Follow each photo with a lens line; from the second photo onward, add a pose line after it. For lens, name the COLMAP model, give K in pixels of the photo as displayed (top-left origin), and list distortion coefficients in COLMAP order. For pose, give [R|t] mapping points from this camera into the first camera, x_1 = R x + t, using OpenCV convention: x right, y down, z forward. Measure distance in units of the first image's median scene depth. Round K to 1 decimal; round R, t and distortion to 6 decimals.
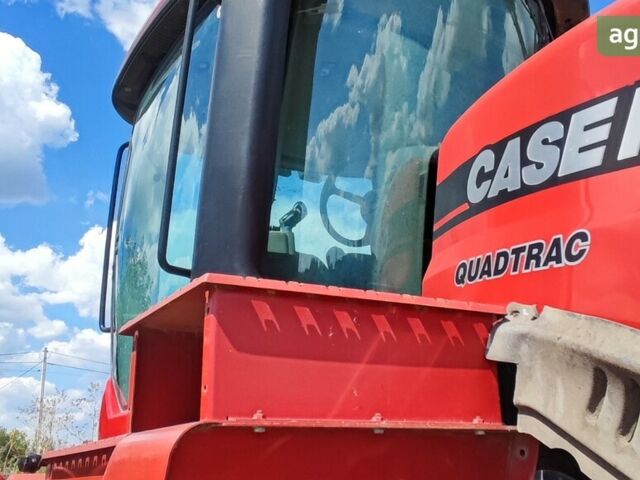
lens RADIAL K [[697.5, 0, 320.5], [0, 697.5, 239.4], [0, 0, 1]] dist [-0.019081, 0.000000]
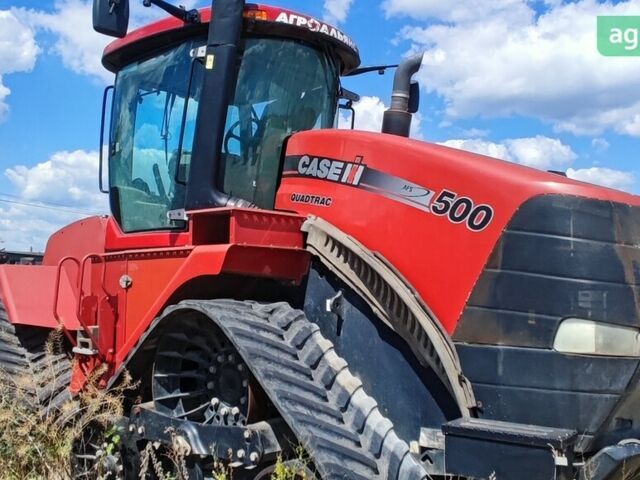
lens RADIAL K [[697.5, 0, 320.1], [0, 697.5, 240.0], [0, 0, 1]] dist [-0.019081, 0.000000]
pose [[0.955192, 0.051506, 0.291471, -0.697791], [-0.122105, 0.965614, 0.229522, -0.607565], [-0.269627, -0.254827, 0.928636, -2.334907]]
